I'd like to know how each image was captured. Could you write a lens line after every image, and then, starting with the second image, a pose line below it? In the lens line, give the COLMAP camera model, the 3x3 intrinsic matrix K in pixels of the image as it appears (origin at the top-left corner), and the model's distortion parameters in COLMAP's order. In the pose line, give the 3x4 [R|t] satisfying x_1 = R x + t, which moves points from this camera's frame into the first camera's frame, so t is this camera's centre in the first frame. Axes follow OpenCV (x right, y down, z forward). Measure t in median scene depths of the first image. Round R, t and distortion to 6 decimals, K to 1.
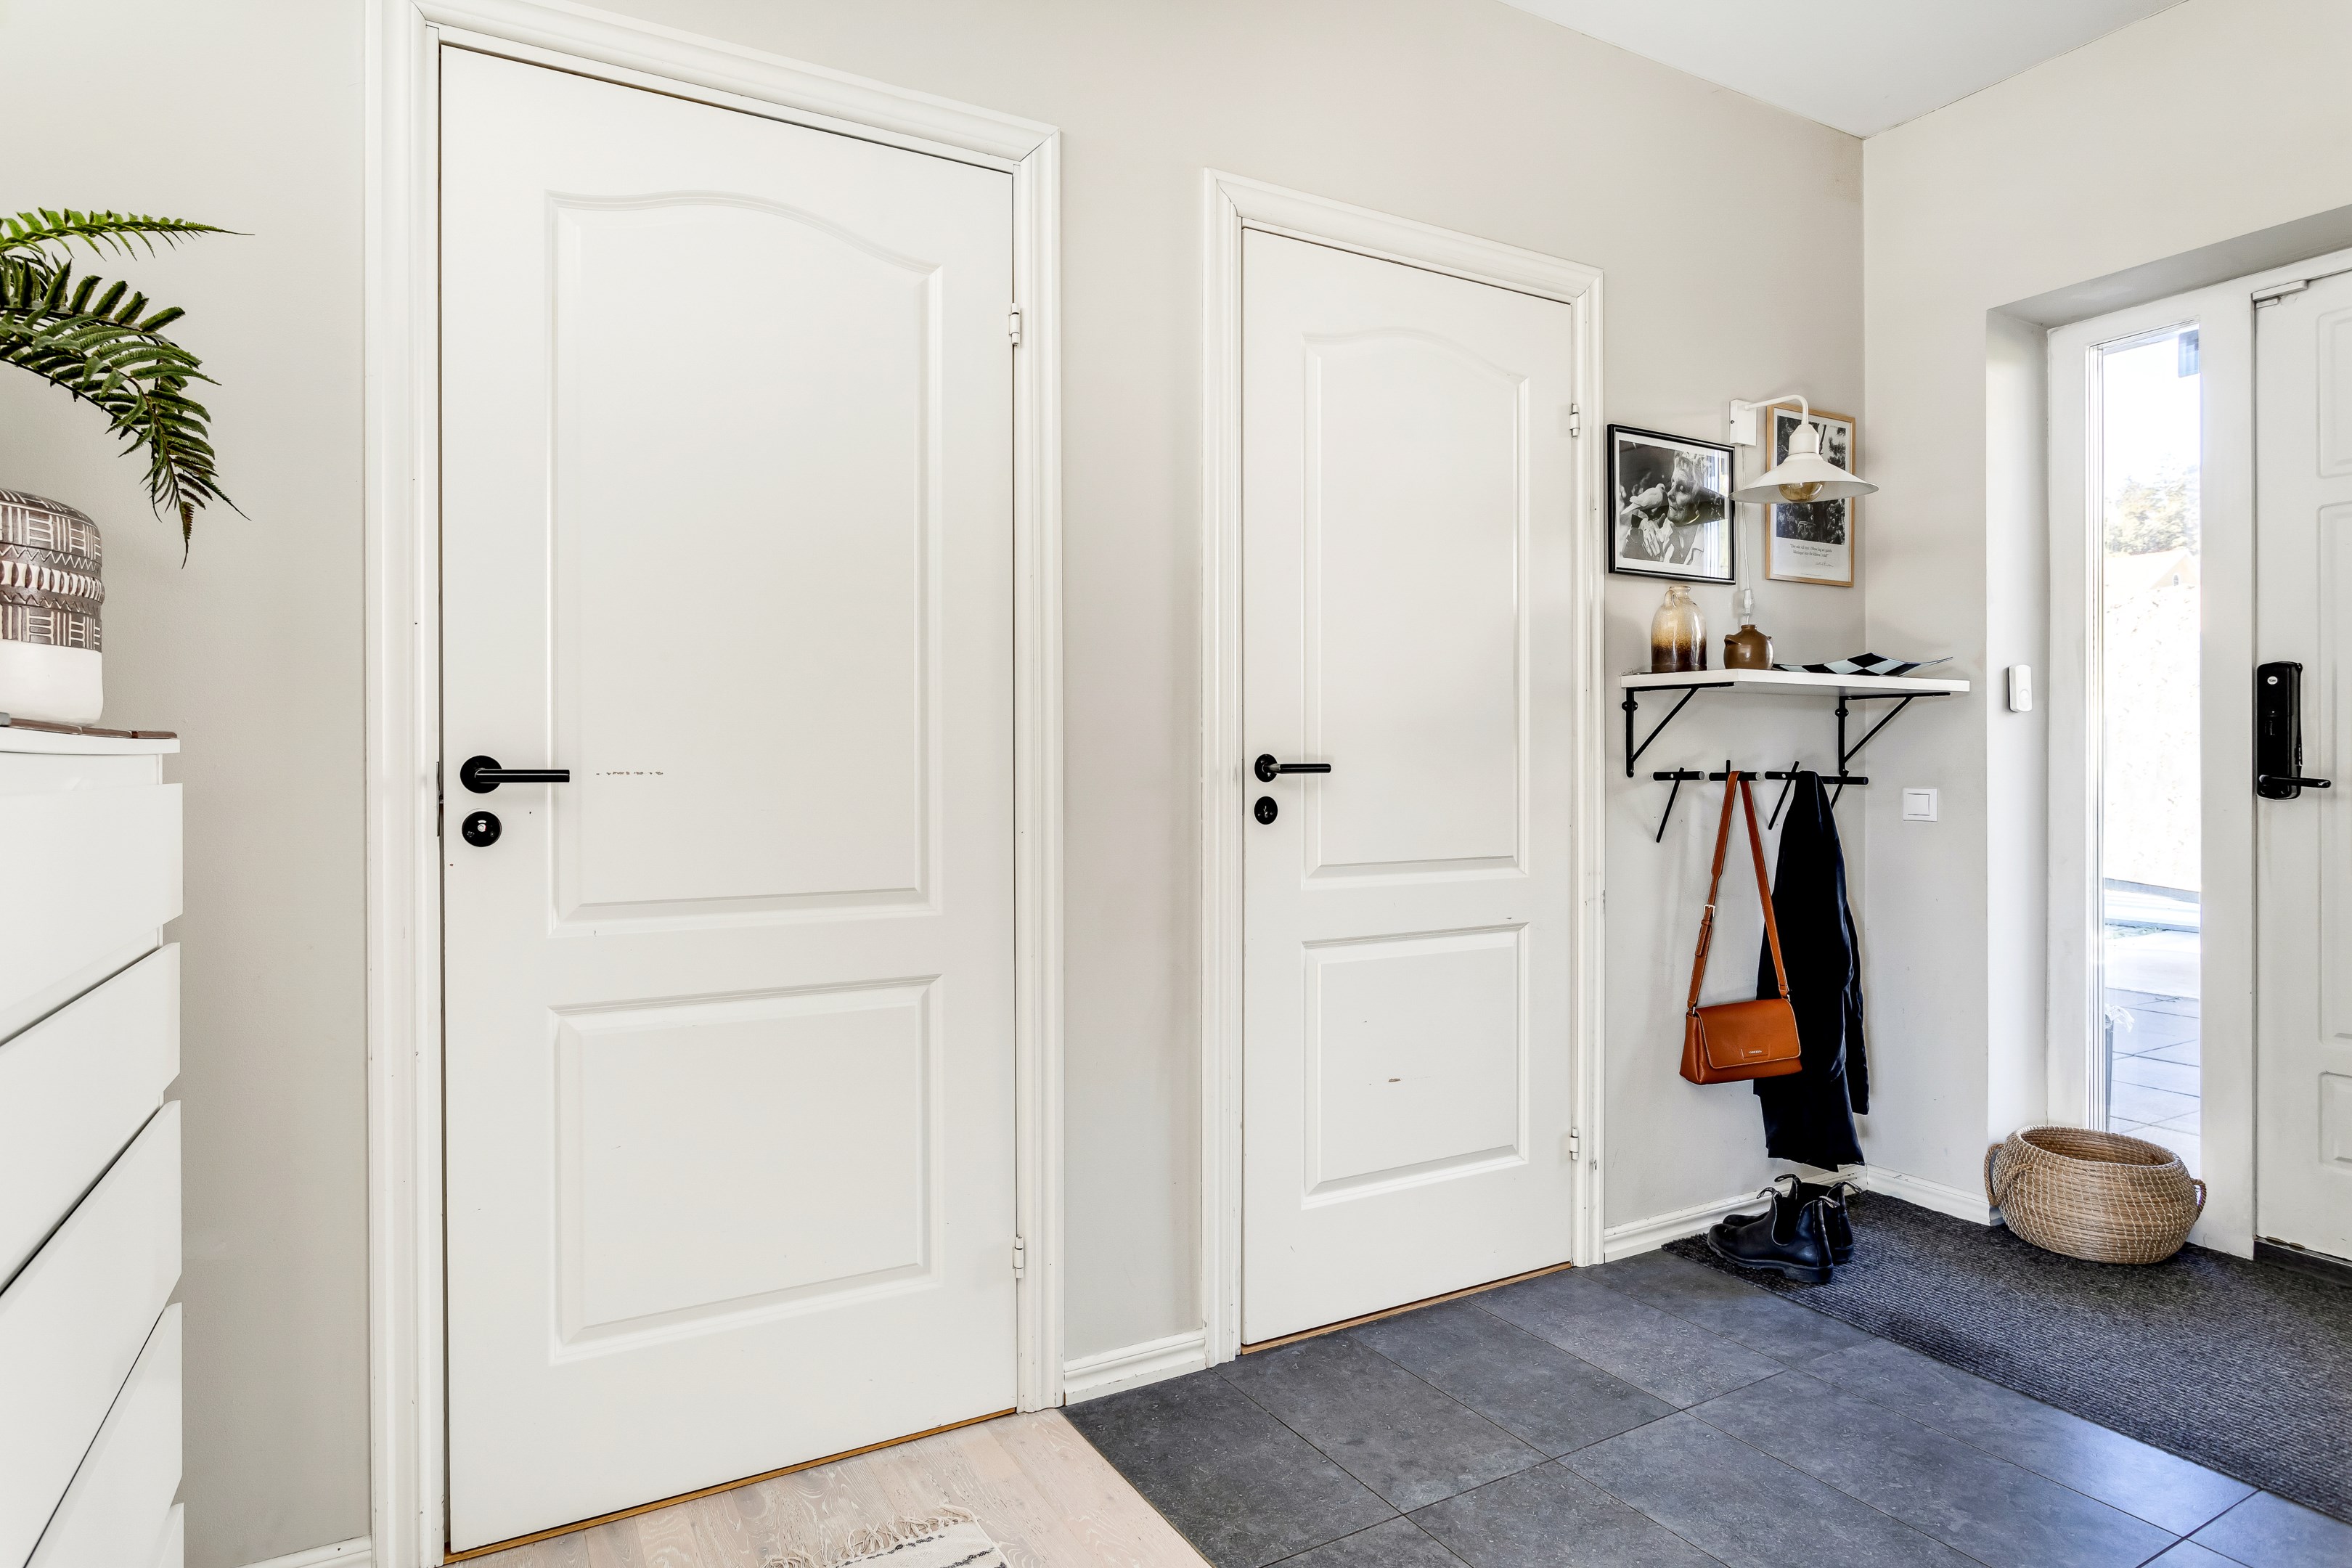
lens RADIAL K [[1429.0, 0, 1182.7], [0, 1429.0, 805.4], [0, 0, 1]] dist [-0.007982, 0.000715]
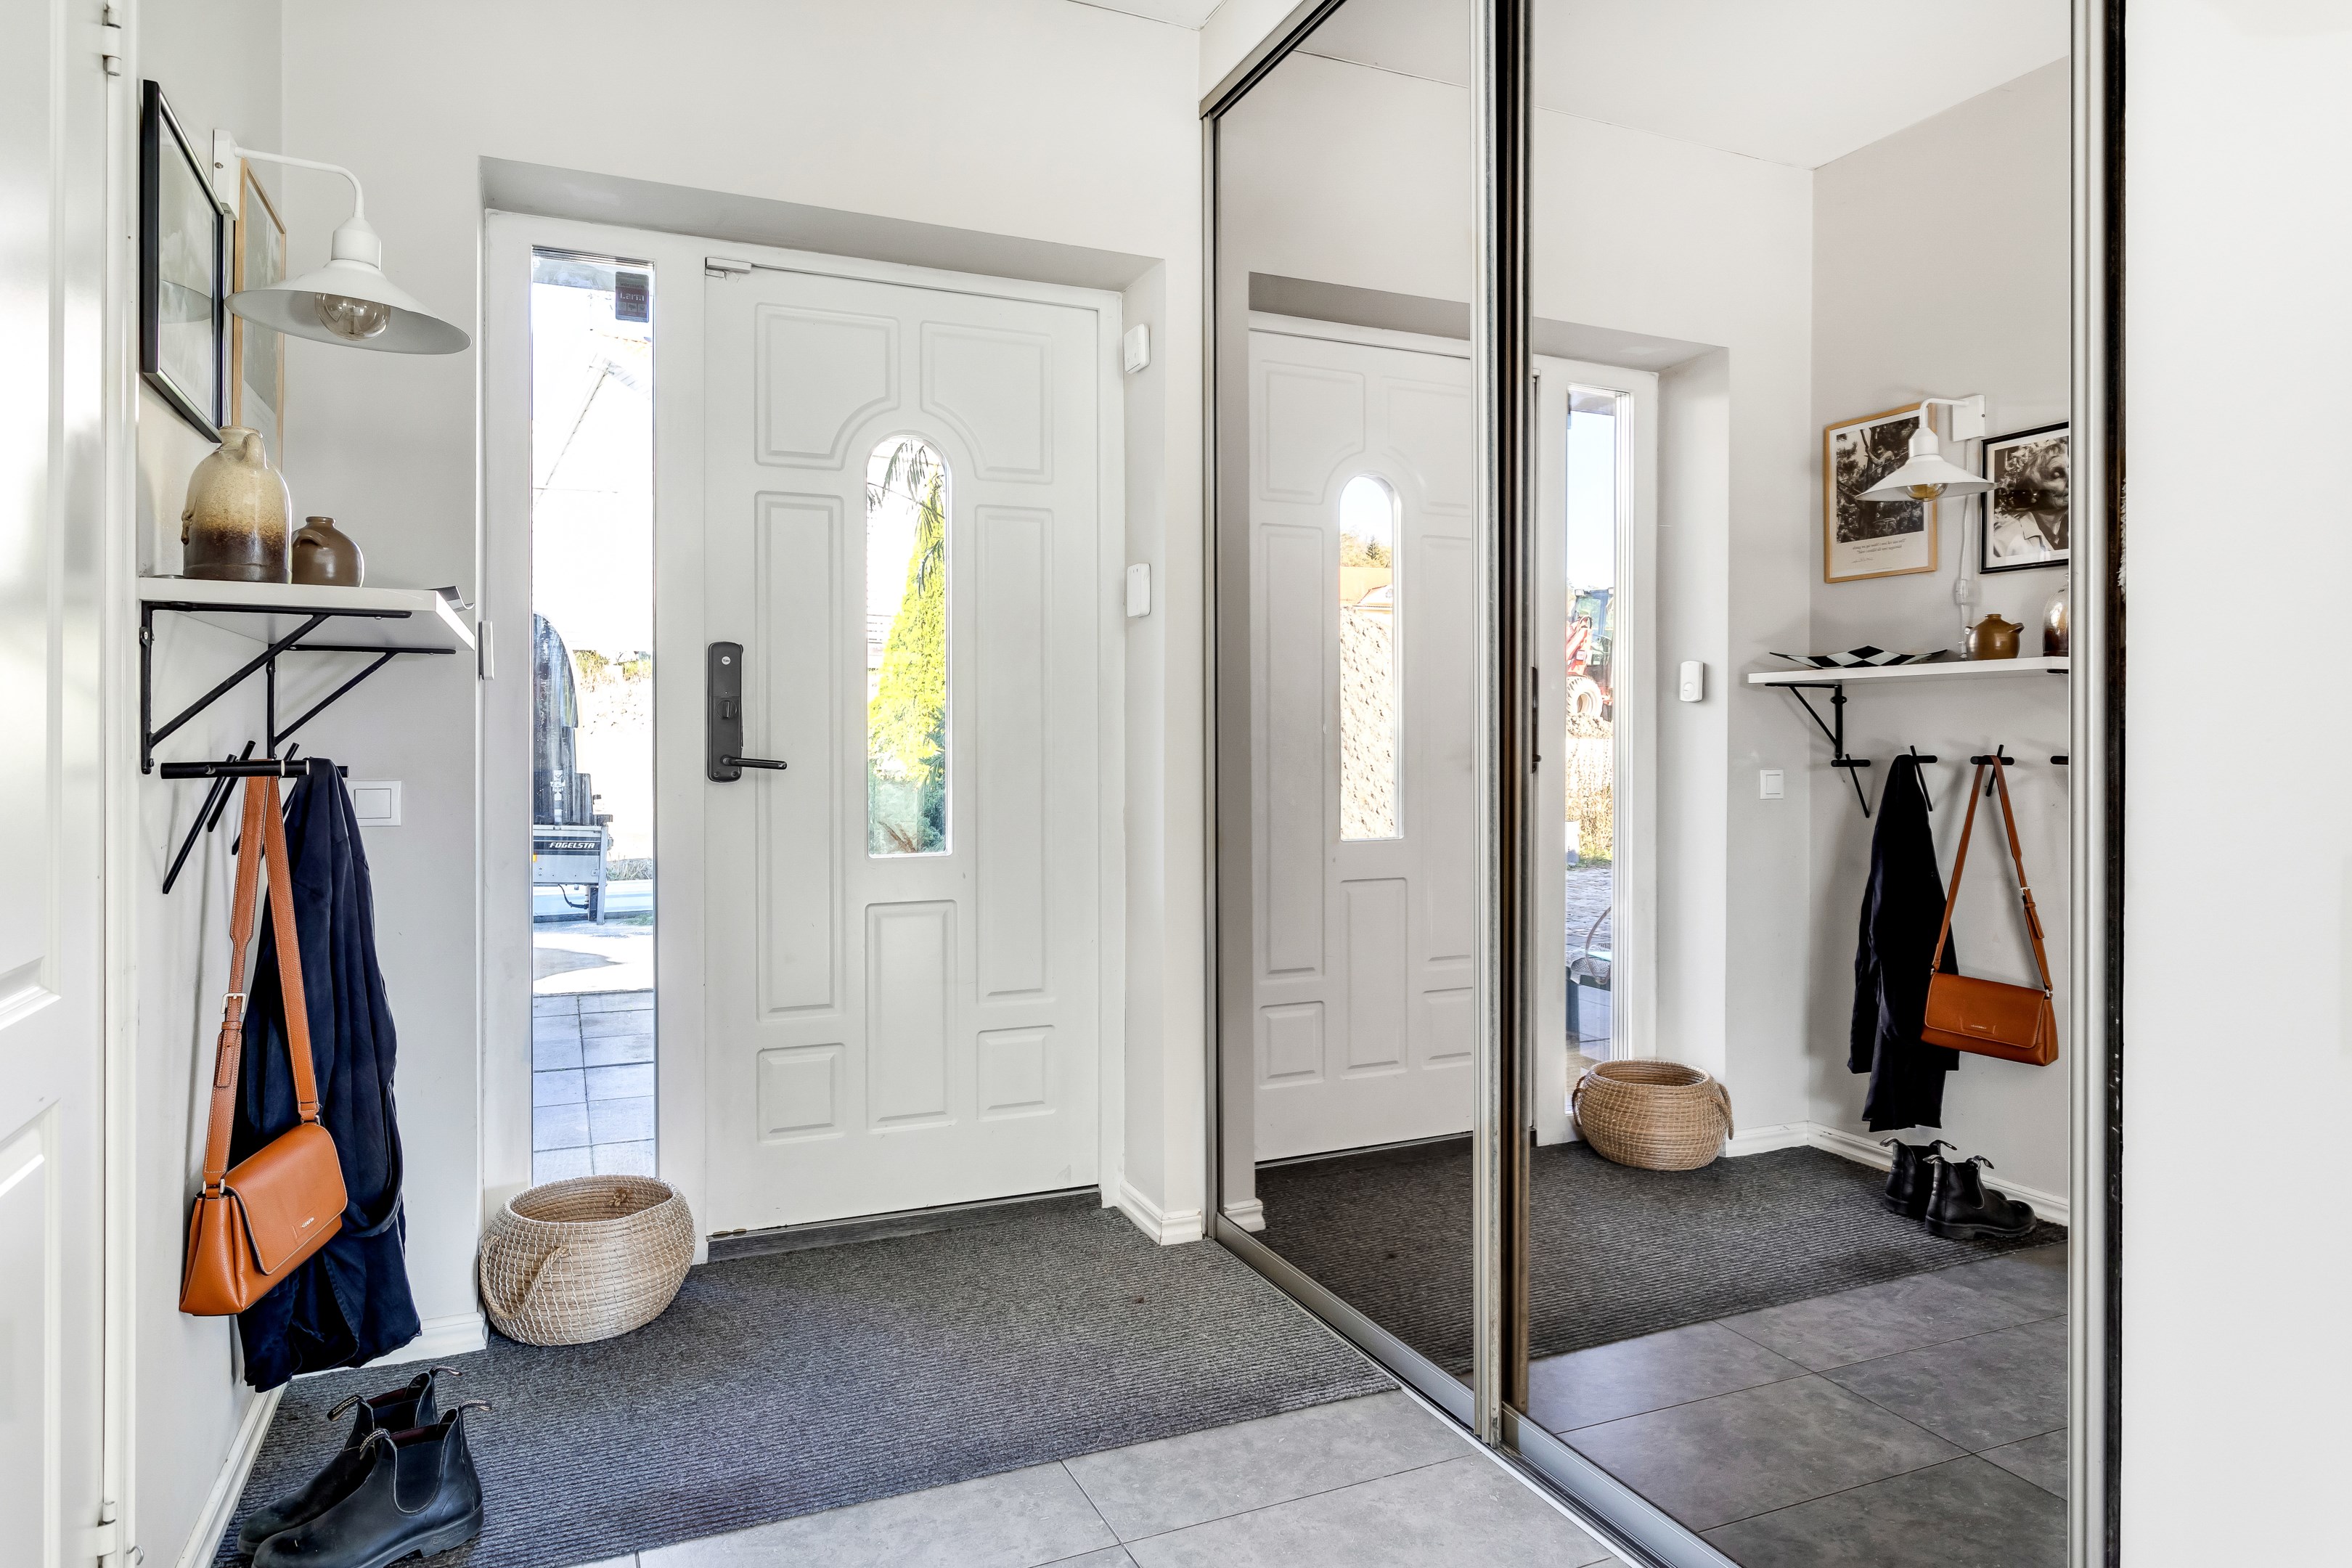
lens RADIAL K [[1426.5, 0, 1187.6], [0, 1426.5, 739.6], [0, 0, 1]] dist [-0.005398, 0.000302]
pose [[0.048177, 0.000546, 0.998839, -0.192837], [0.021049, 0.999777, -0.001562, -0.024976], [-0.998617, 0.021100, 0.048155, 0.624624]]
